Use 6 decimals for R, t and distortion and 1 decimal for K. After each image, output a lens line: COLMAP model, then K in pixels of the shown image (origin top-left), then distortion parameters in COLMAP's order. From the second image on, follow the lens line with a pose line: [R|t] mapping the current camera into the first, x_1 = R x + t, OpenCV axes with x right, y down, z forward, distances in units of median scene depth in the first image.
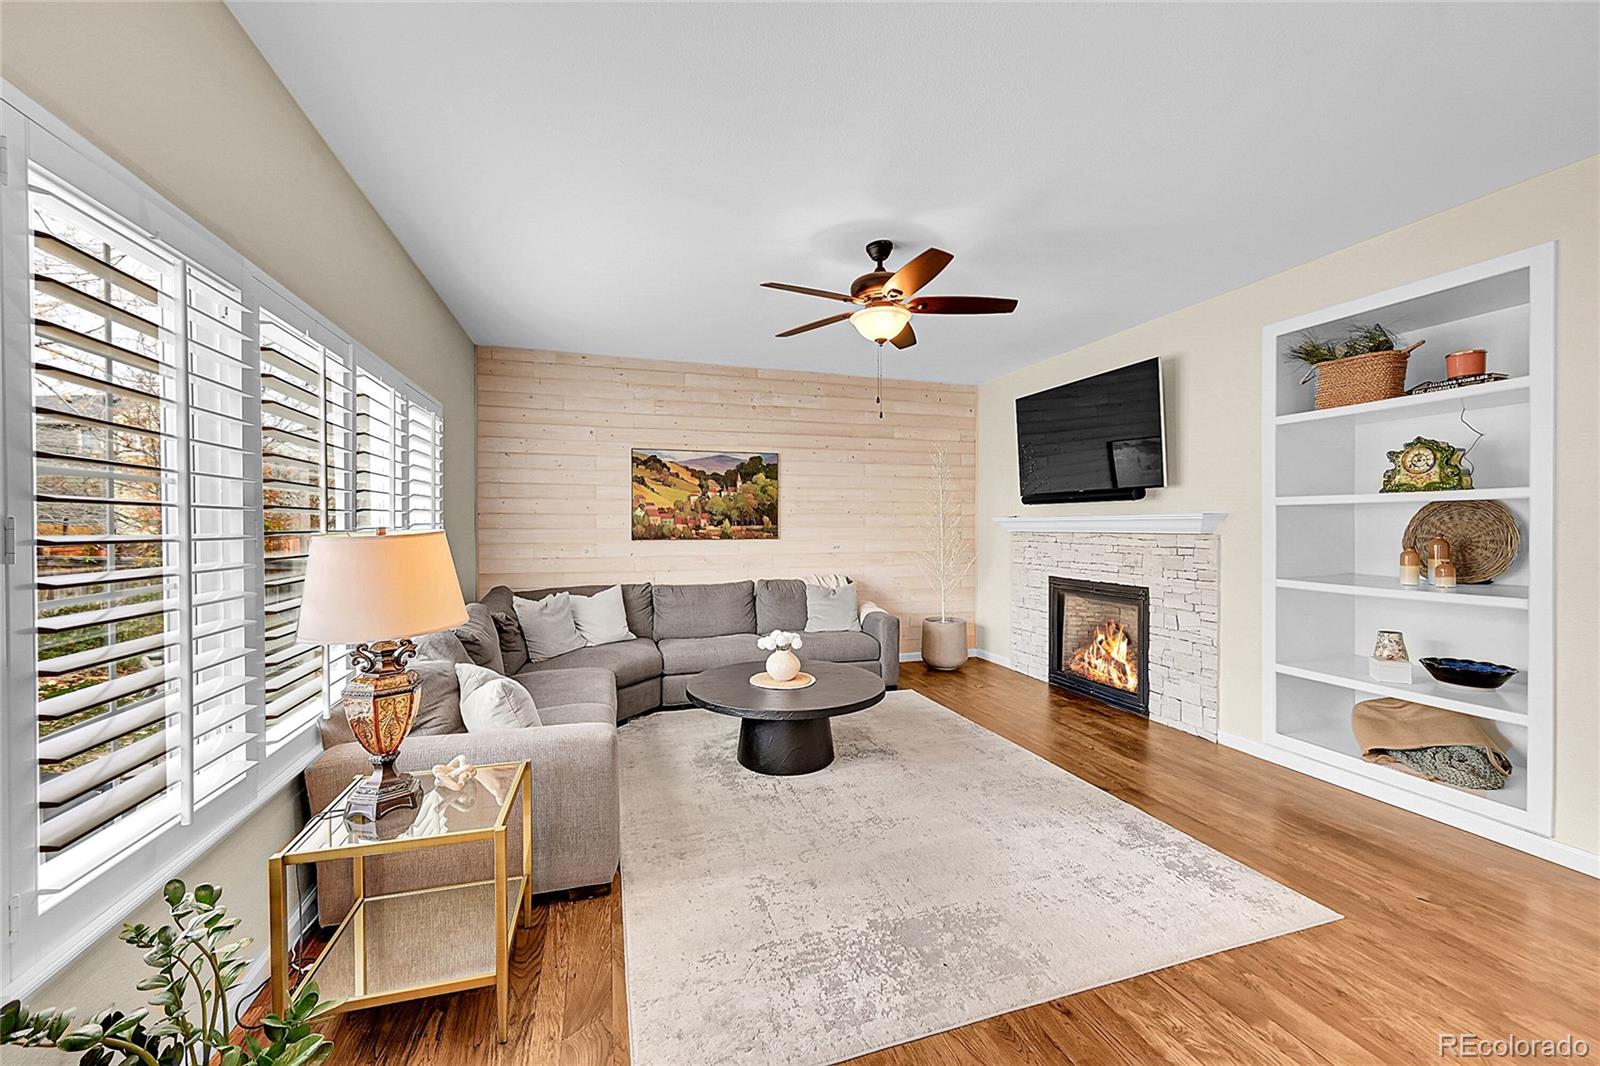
lens RADIAL K [[627.8, 0, 800.5], [0, 627.8, 532.1], [0, 0, 1]] dist [-0.003218, 0.000593]
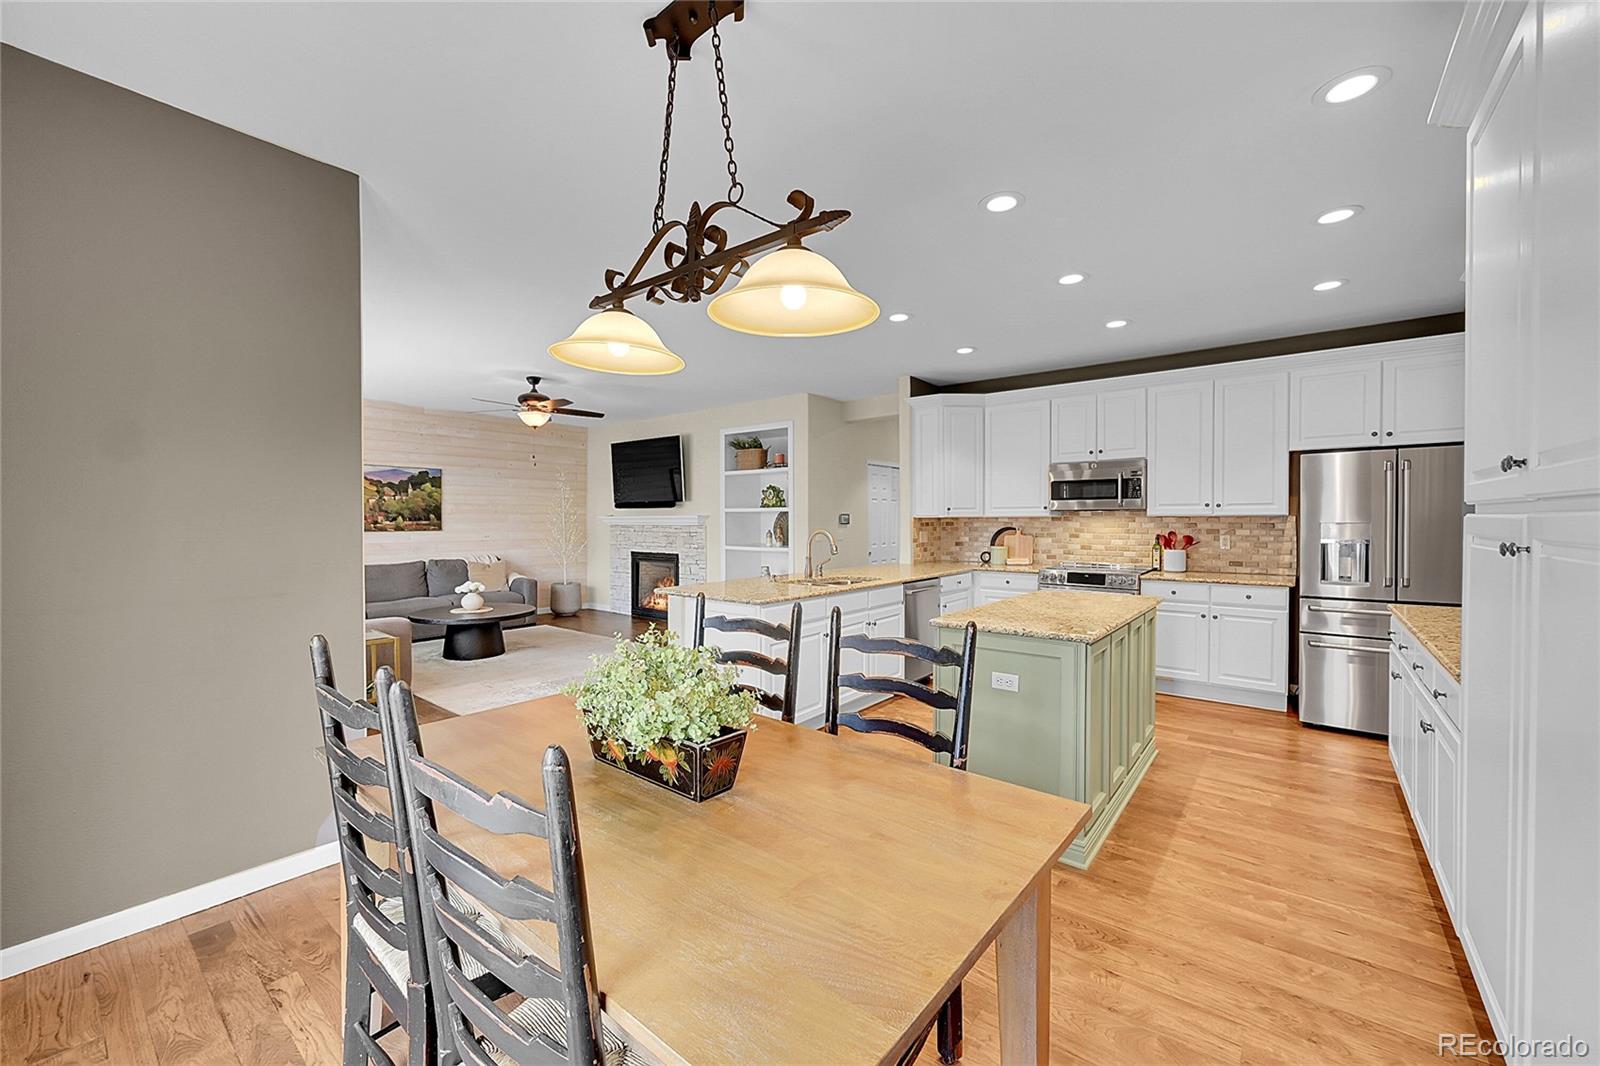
lens RADIAL K [[627.8, 0, 801.0], [0, 627.8, 530.0], [0, 0, 1]] dist [-0.003218, 0.000593]
pose [[0.827752, -0.007959, 0.561037, -0.164226], [0.005547, 0.999967, 0.006001, 0.005590], [-0.561066, -0.001855, 0.827769, -0.625321]]
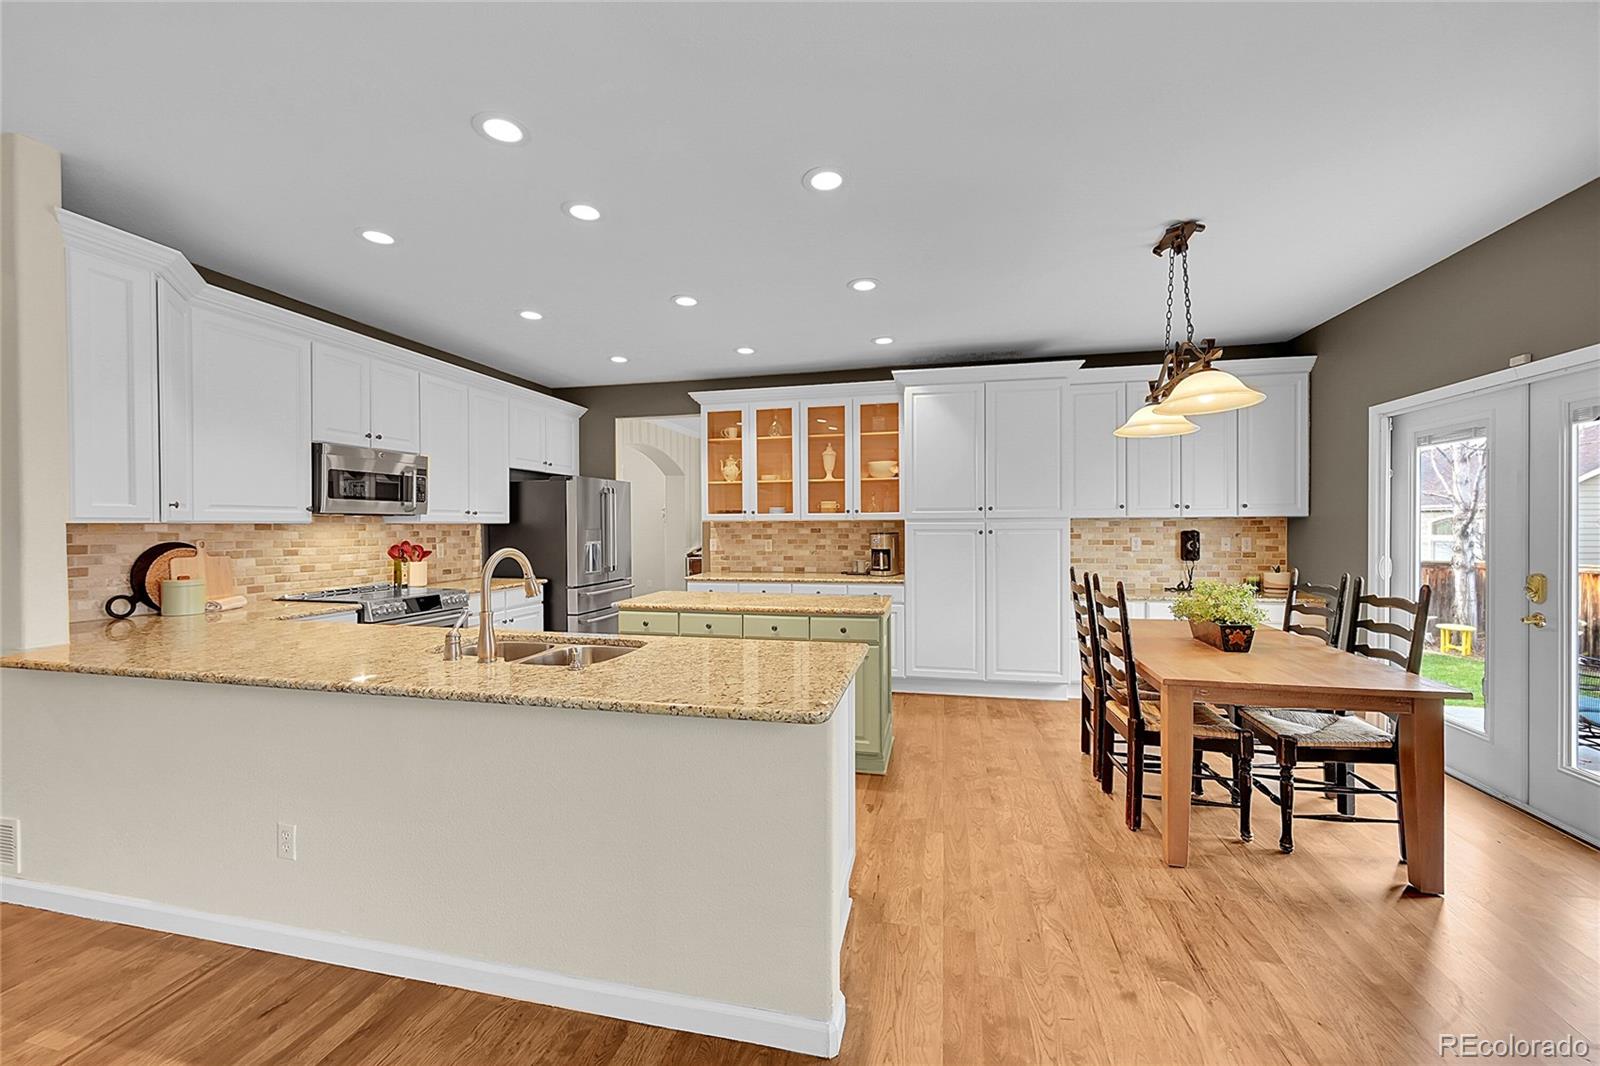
lens RADIAL K [[627.8, 0, 798.2], [0, 627.8, 528.2], [0, 0, 1]] dist [-0.003218, 0.000593]
pose [[-0.863269, 0.002602, 0.504737, -0.022696], [0.010154, 0.999874, 0.012213, -0.005491], [-0.504642, 0.015668, -0.863187, 0.318701]]
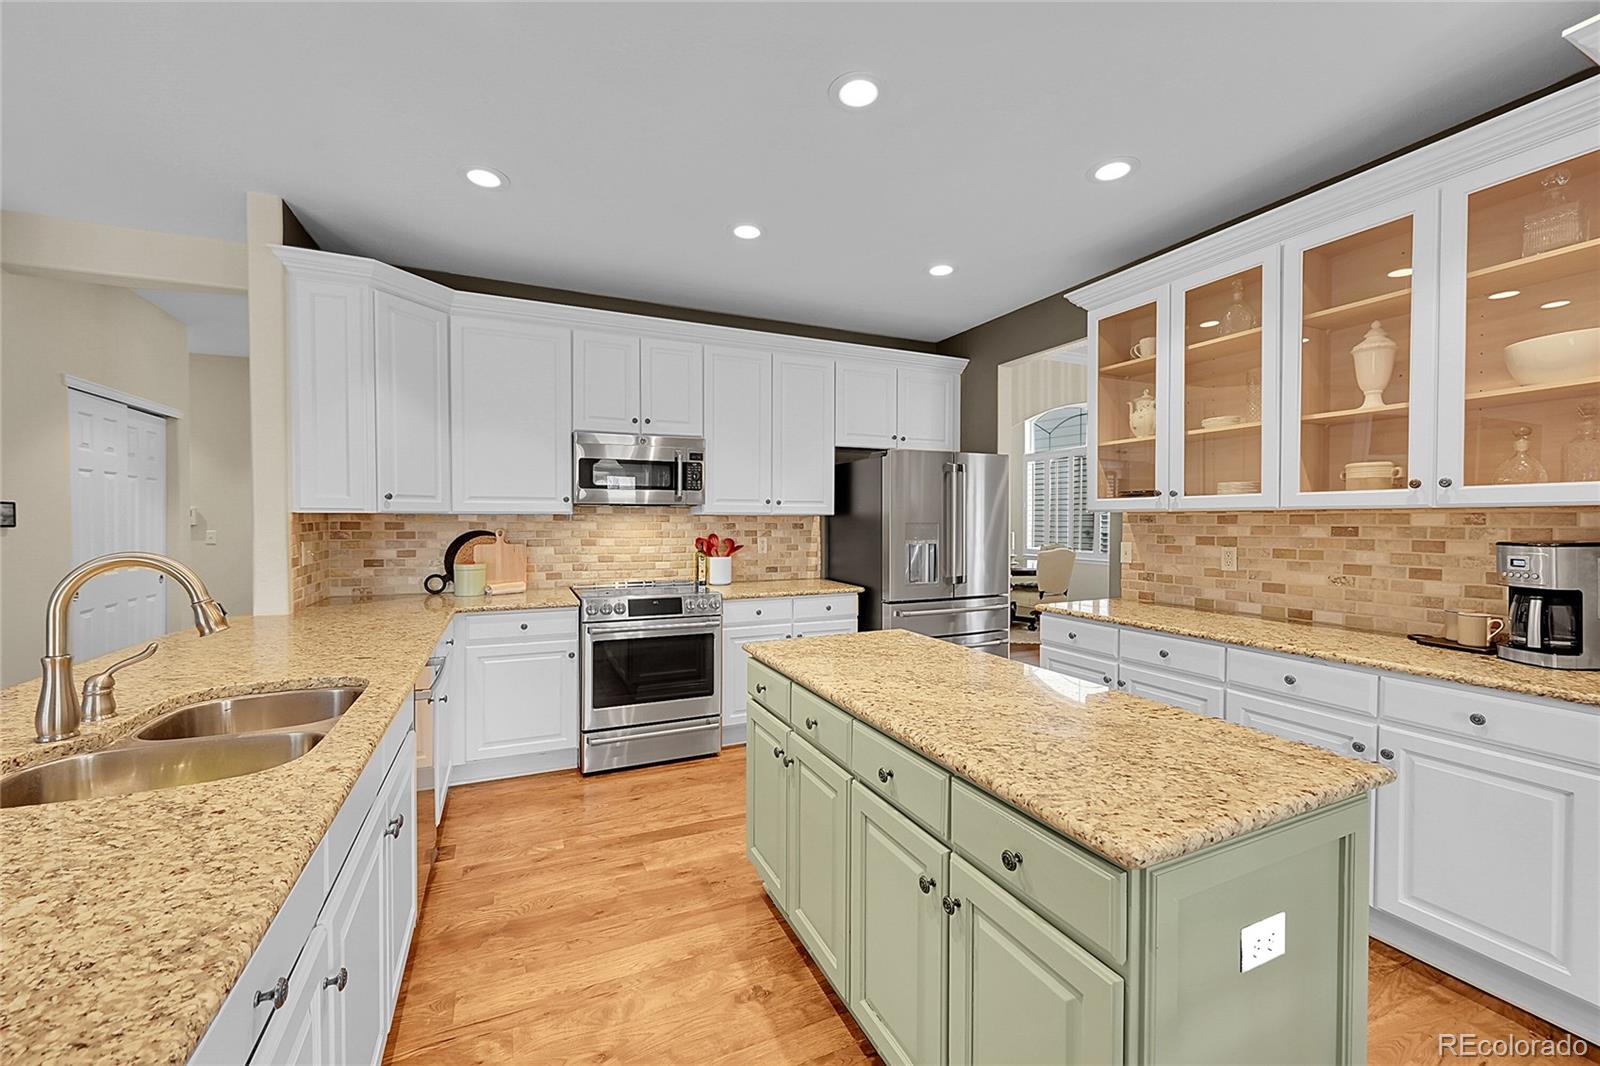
lens RADIAL K [[627.8, 0, 800.3], [0, 627.8, 530.4], [0, 0, 1]] dist [-0.003218, 0.000593]
pose [[-0.121755, -0.015582, 0.992438, 0.073455], [0.007633, 0.999832, 0.016635, 0.000269], [-0.992531, 0.009601, -0.121616, -0.155031]]
